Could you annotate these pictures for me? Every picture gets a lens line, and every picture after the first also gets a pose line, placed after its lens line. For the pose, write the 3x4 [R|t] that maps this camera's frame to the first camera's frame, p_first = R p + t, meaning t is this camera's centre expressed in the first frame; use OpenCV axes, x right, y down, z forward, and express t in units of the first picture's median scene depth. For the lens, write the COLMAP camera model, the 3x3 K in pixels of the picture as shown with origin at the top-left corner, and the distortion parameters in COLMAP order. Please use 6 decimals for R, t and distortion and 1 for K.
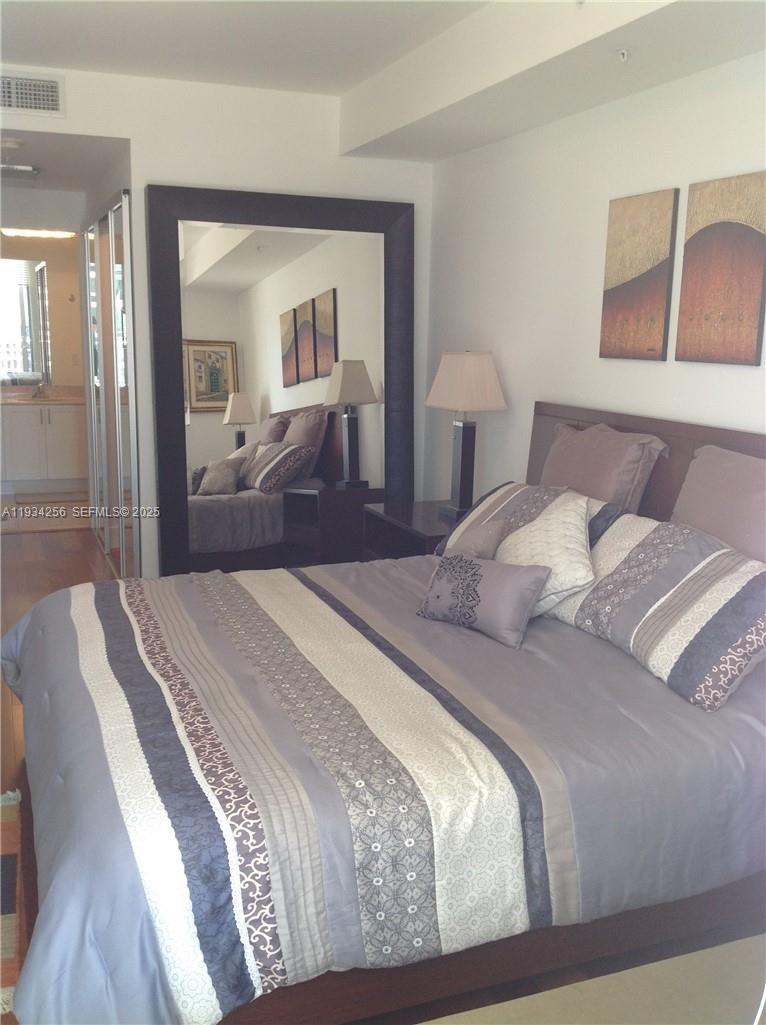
lens RADIAL K [[963.6, 0, 382.2], [0, 963.6, 525.5], [0, 0, 1]] dist [0.145762, -0.339947]
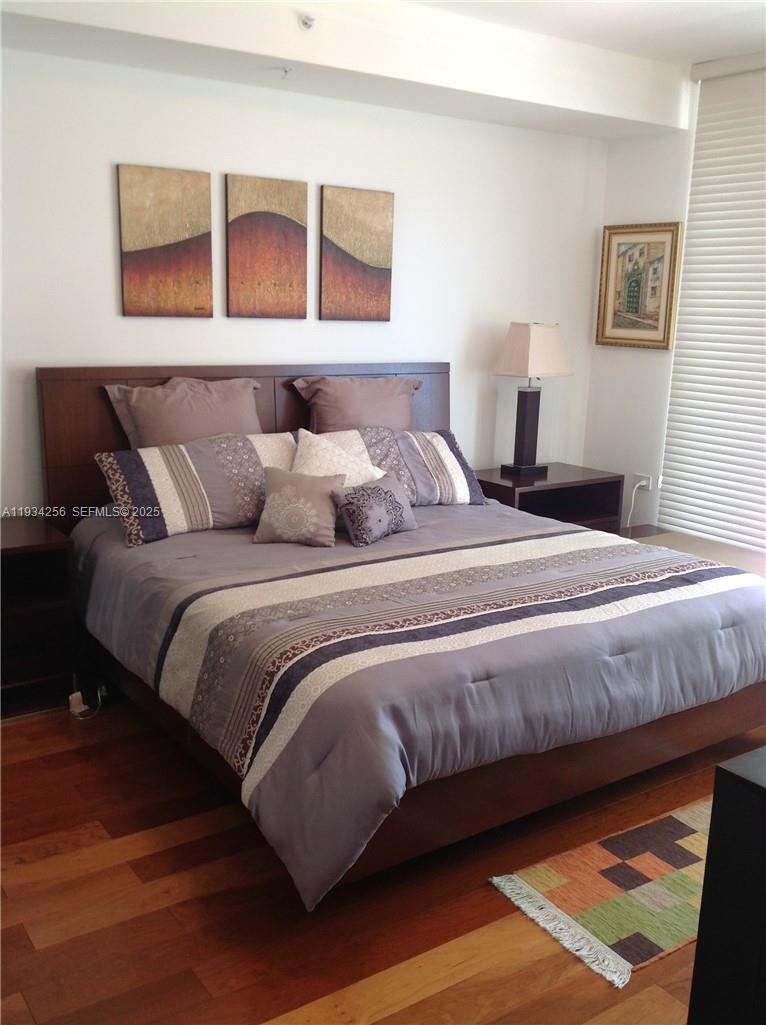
lens RADIAL K [[963.6, 0, 382.2], [0, 963.6, 525.5], [0, 0, 1]] dist [0.145762, -0.339947]
pose [[-0.232937, -0.246157, 0.940823, -0.988614], [0.167388, 0.942848, 0.288130, -0.245261], [-0.957978, 0.224598, -0.178421, 1.102713]]
